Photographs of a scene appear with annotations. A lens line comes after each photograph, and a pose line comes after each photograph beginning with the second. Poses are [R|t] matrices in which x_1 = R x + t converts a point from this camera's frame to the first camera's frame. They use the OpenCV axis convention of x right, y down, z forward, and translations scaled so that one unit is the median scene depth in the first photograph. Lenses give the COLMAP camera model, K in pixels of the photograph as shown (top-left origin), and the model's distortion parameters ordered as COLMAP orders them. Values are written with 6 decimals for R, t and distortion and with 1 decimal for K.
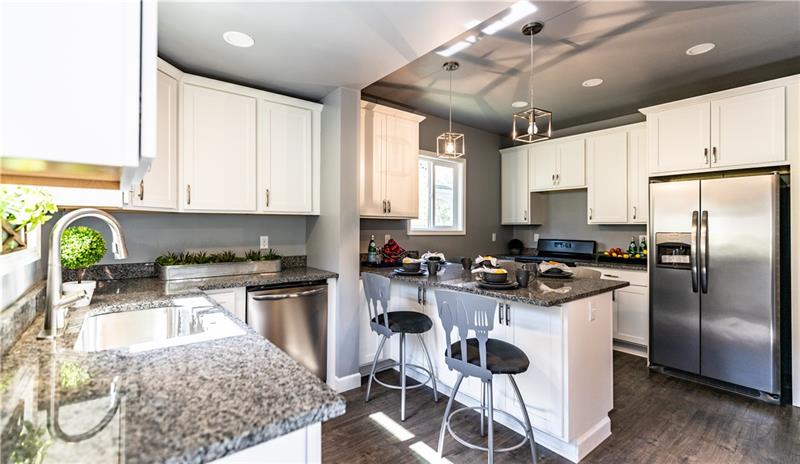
lens RADIAL K [[347.9, 0, 395.8], [0, 347.9, 225.2], [0, 0, 1]] dist [0.003810, 0.000149]
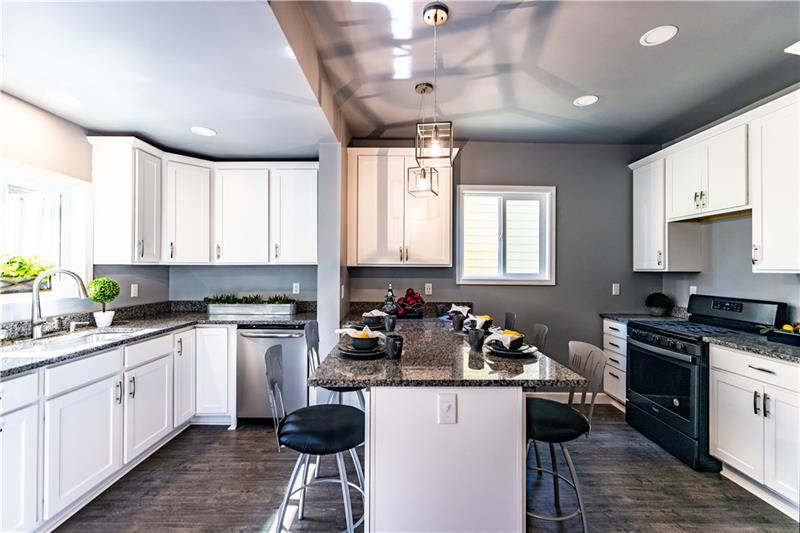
lens RADIAL K [[349.6, 0, 399.9], [0, 349.6, 271.6], [0, 0, 1]] dist [-0.002314, -0.000397]
pose [[0.796968, 0.002149, -0.604017, 0.541631], [0.003909, 0.999954, 0.008716, -0.014434], [0.604009, -0.009308, 0.796923, 0.242588]]
